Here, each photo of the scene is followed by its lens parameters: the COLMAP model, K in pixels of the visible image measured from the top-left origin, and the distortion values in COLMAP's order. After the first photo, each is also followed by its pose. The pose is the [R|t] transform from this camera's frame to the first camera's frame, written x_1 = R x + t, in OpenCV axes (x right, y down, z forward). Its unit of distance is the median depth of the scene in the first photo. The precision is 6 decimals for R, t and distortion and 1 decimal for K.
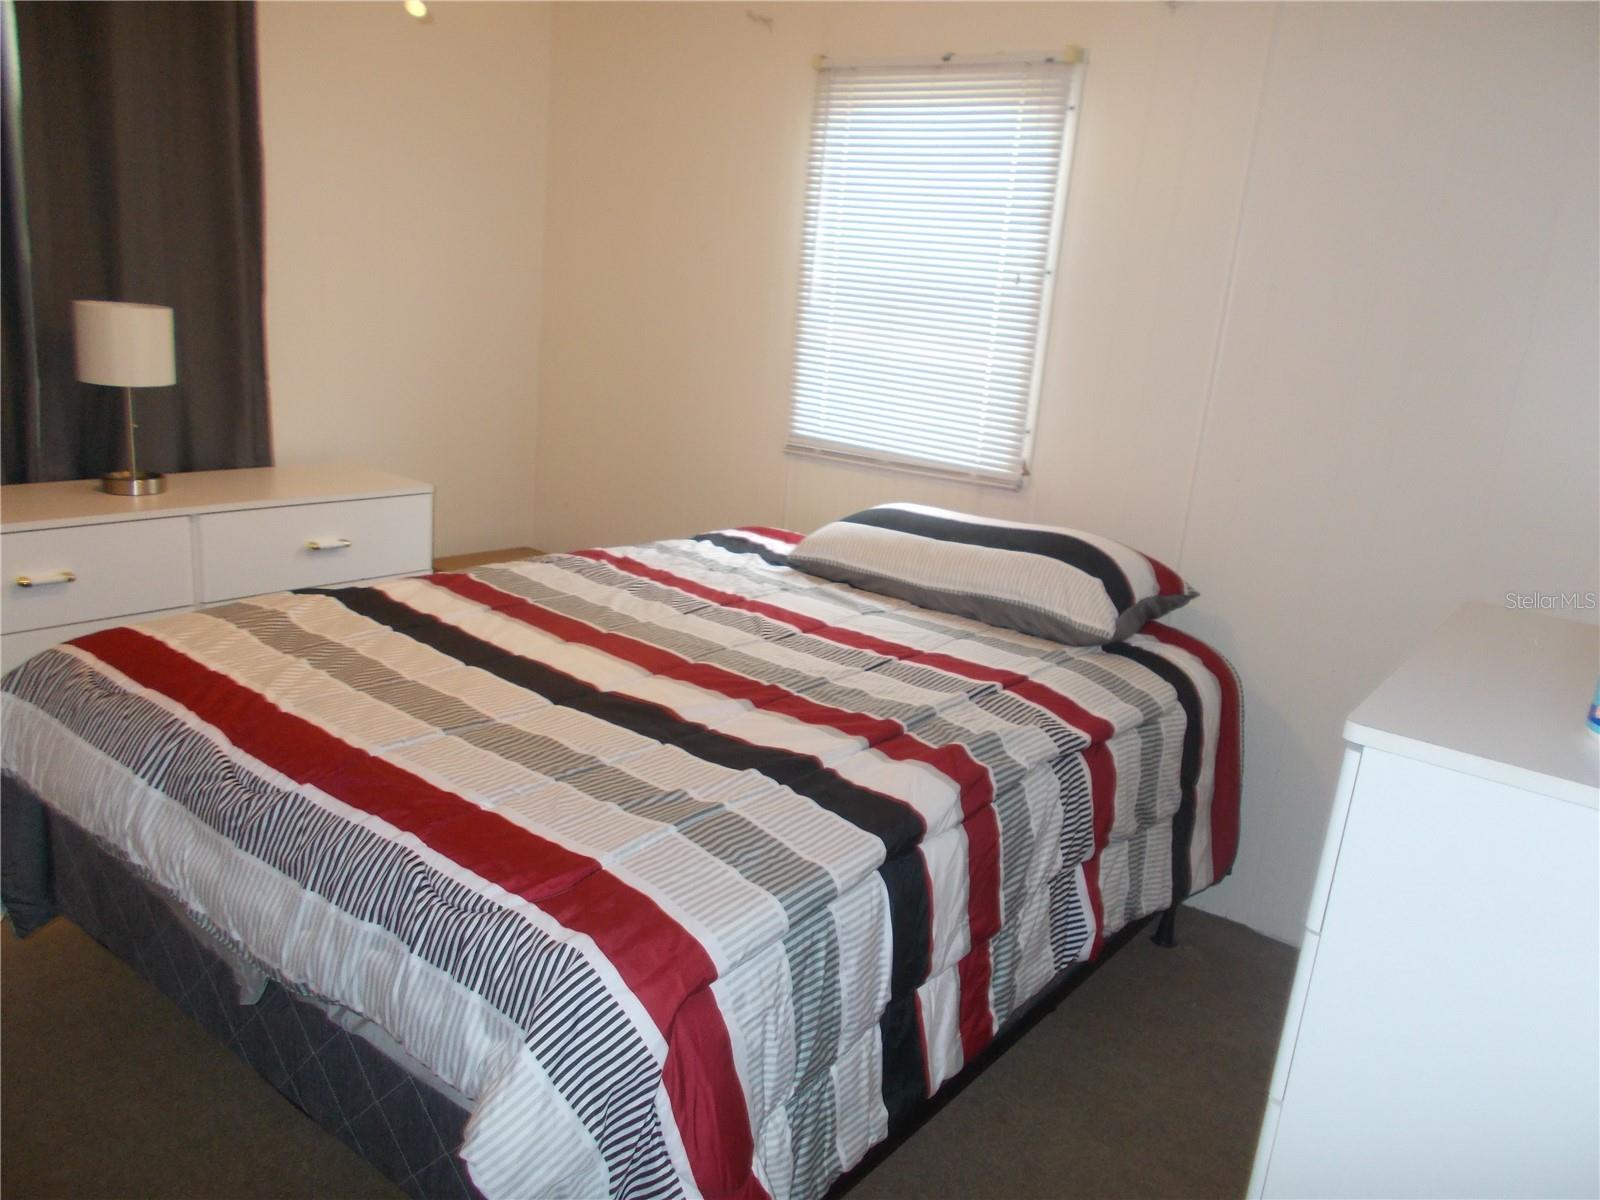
lens RADIAL K [[1236.5, 0, 813.6], [0, 1236.5, 598.5], [0, 0, 1]] dist [0.010705, -0.001702]
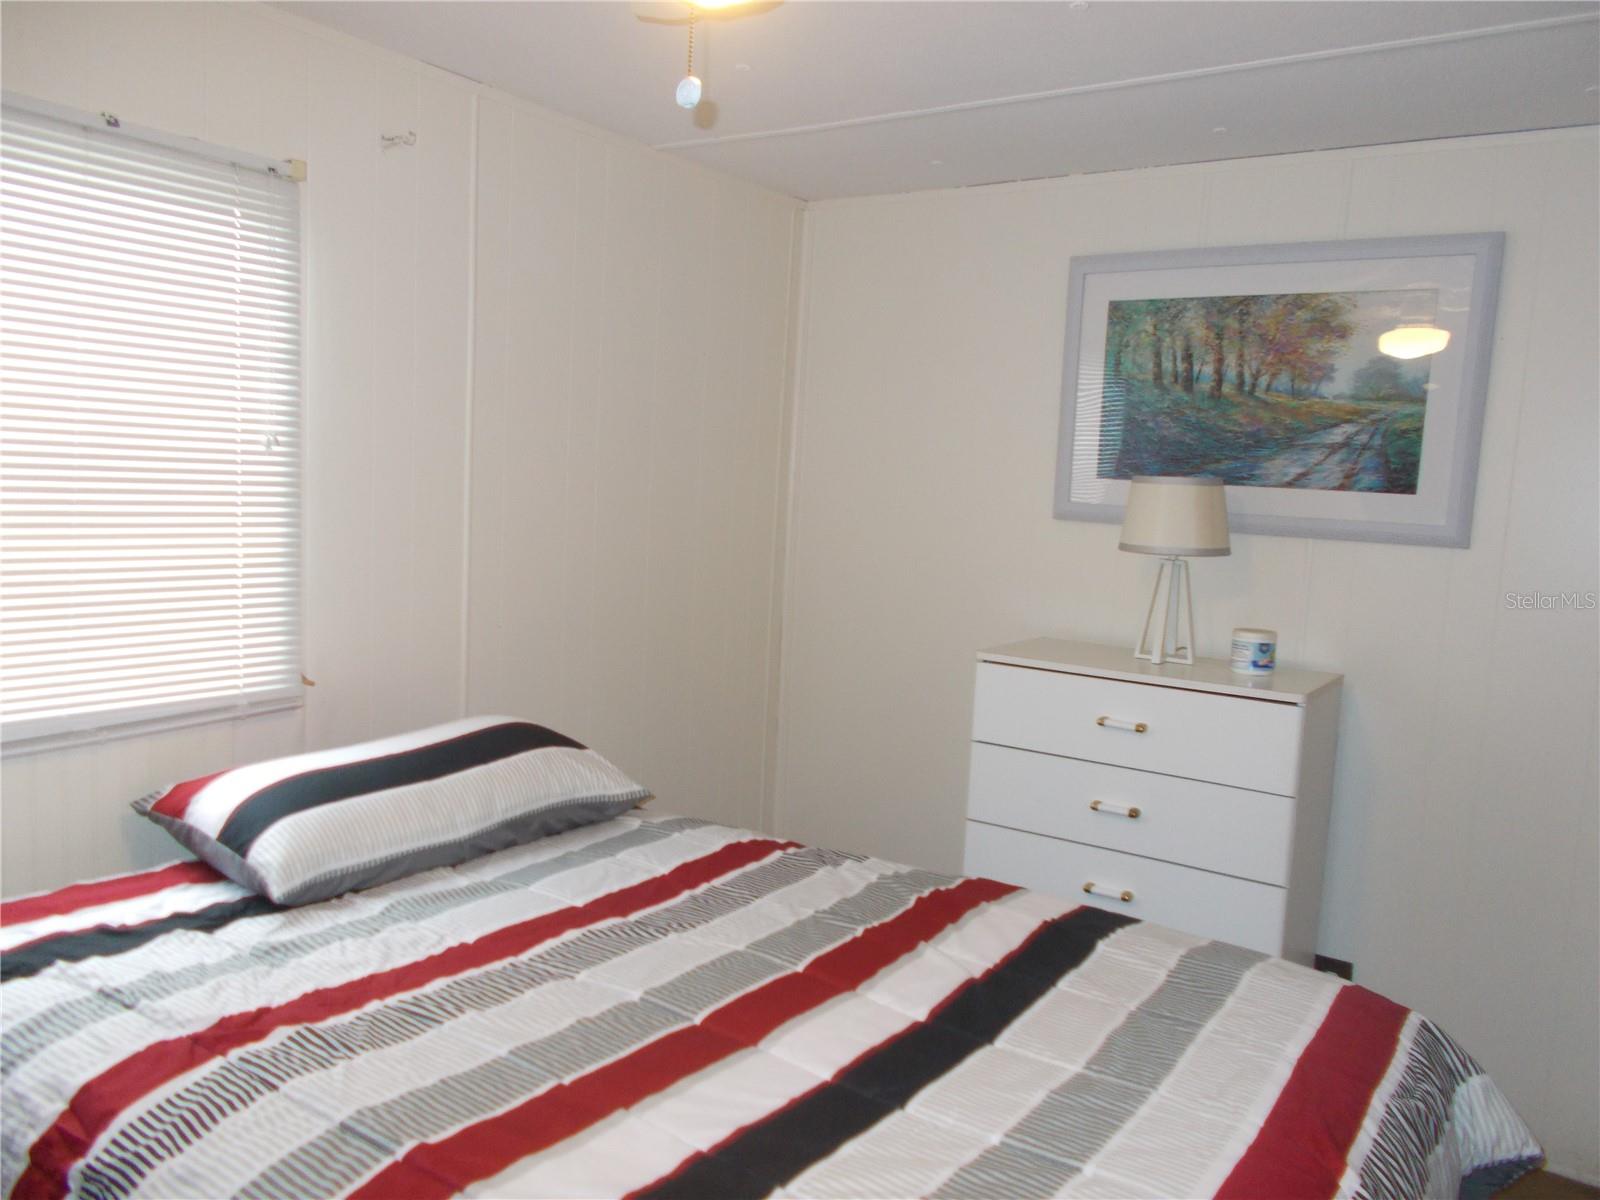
lens RADIAL K [[1236.5, 0, 813.6], [0, 1236.5, 598.5], [0, 0, 1]] dist [0.010705, -0.001702]
pose [[-0.040192, -0.192714, 0.980431, -0.702782], [0.199302, 0.959961, 0.196861, -0.281799], [-0.979114, 0.203314, -0.000174, 0.781251]]
